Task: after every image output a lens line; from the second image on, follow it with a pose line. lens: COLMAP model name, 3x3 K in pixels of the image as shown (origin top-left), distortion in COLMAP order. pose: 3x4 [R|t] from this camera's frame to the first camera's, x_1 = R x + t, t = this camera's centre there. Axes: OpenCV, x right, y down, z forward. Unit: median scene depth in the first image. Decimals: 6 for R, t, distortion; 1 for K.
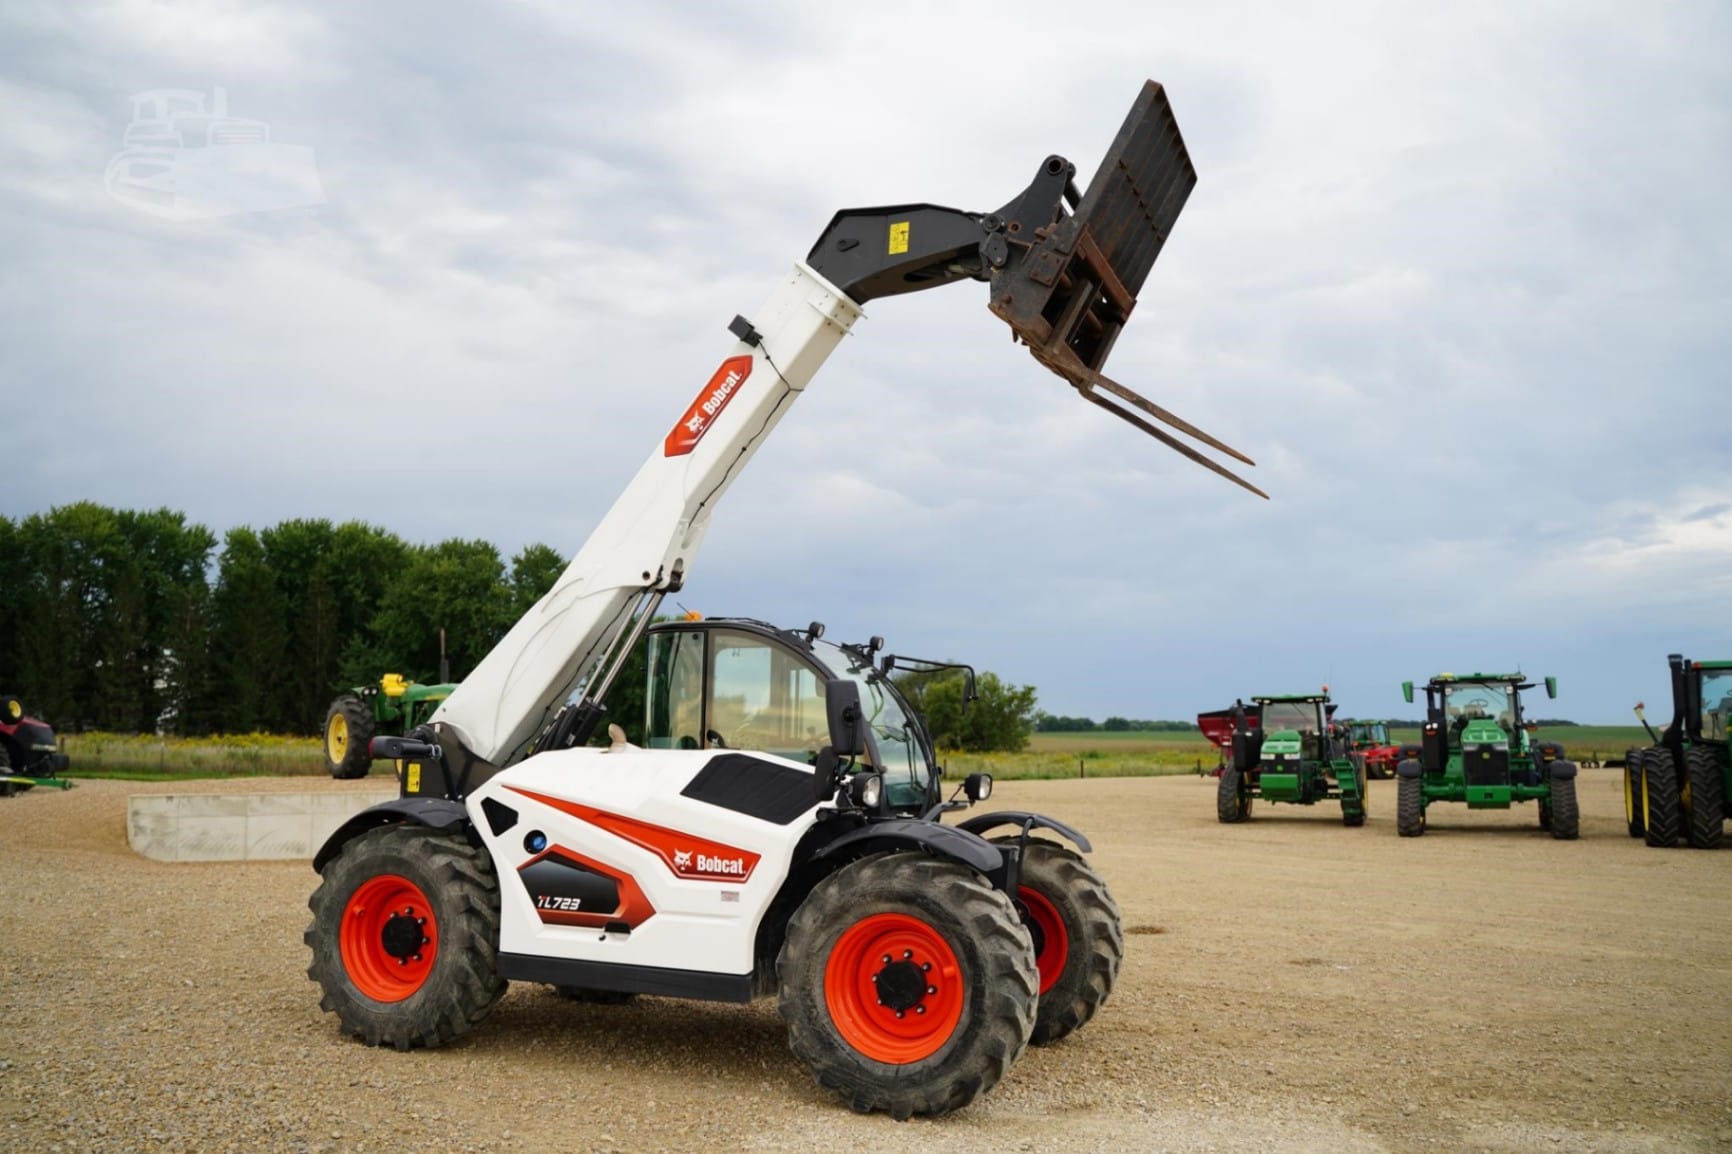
lens RADIAL K [[1412.1, 0, 833.0], [0, 1412.1, 564.7], [0, 0, 1]] dist [-0.111071, 0.081836]
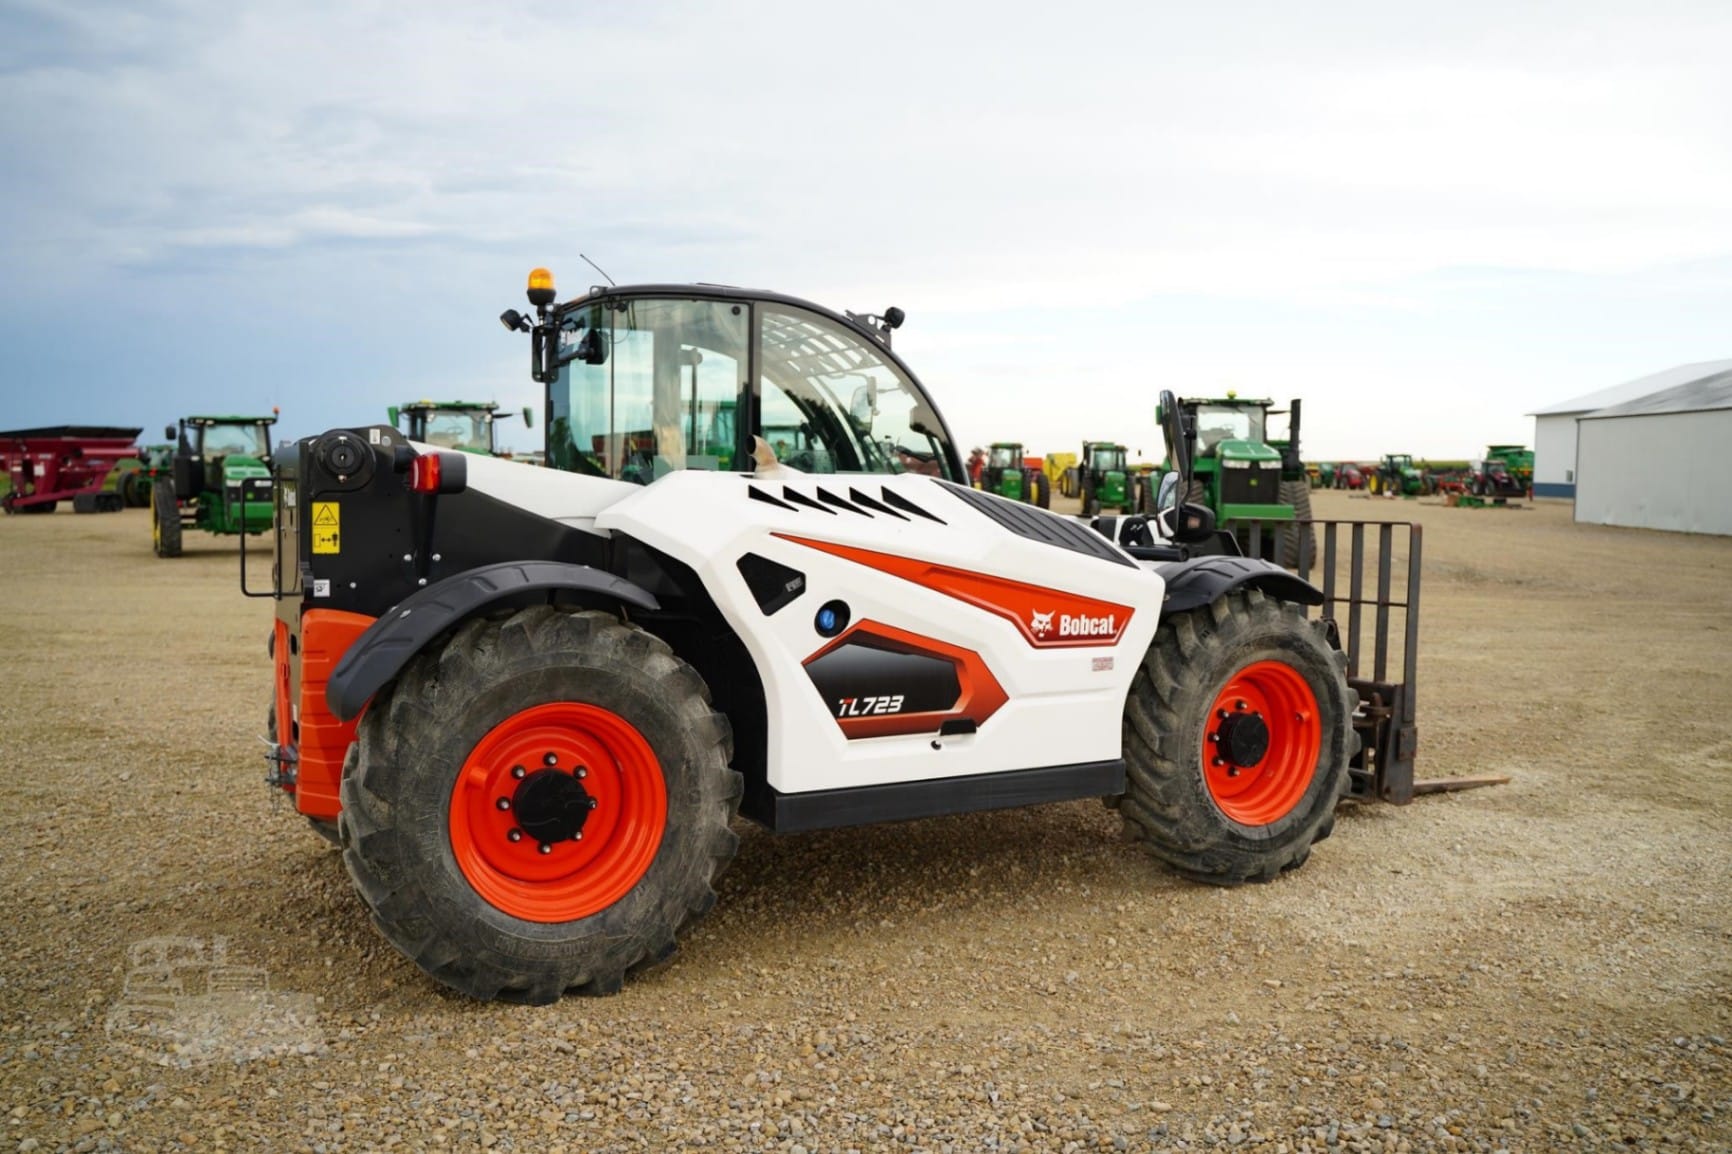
lens RADIAL K [[1412.1, 0, 854.3], [0, 1412.1, 585.3], [0, 0, 1]] dist [-0.111071, 0.081836]
pose [[0.608773, -0.061008, 0.790995, -0.677979], [-0.106330, 0.981769, 0.157556, 0.075685], [-0.786186, -0.180022, 0.591188, 0.578246]]
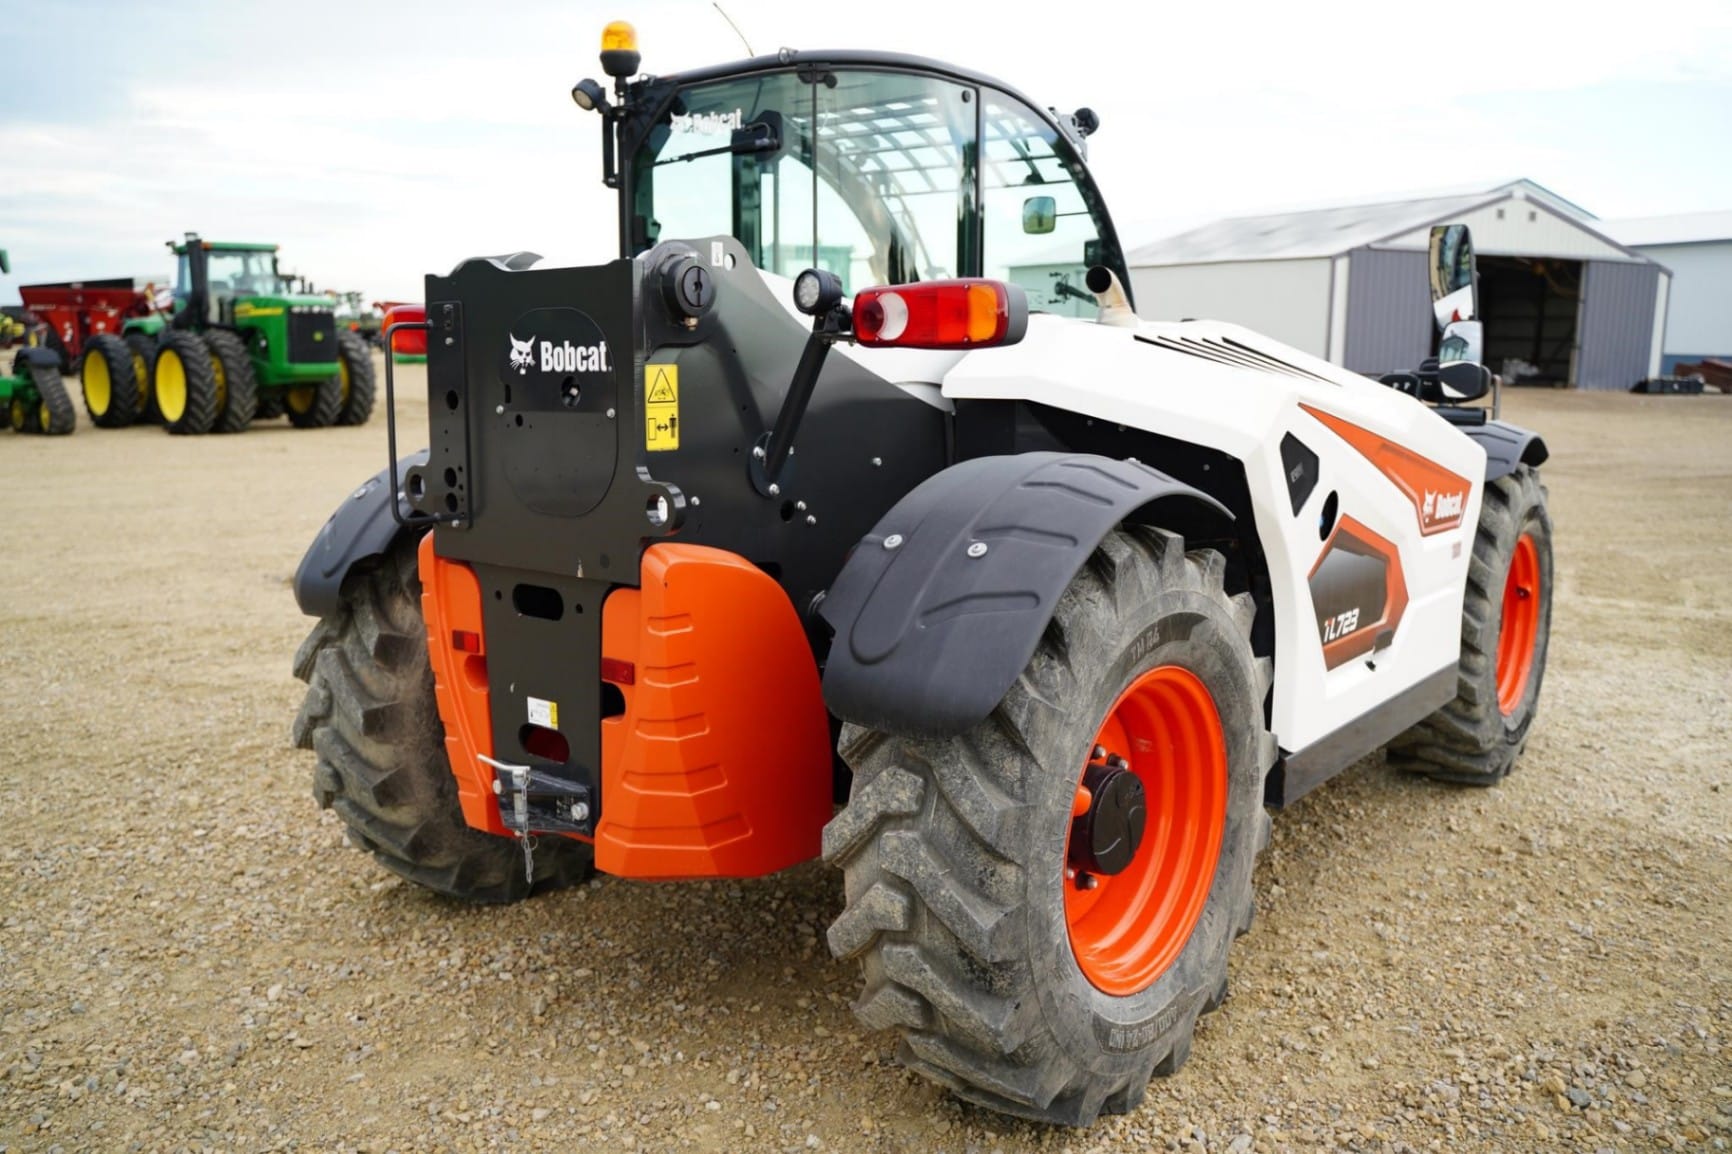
lens RADIAL K [[1412.1, 0, 856.7], [0, 1412.1, 585.6], [0, 0, 1]] dist [-0.111071, 0.081836]
pose [[0.266834, -0.174594, 0.947796, -0.677051], [-0.127607, 0.968394, 0.214314, 0.131329], [-0.955257, -0.178131, 0.236121, 0.980006]]
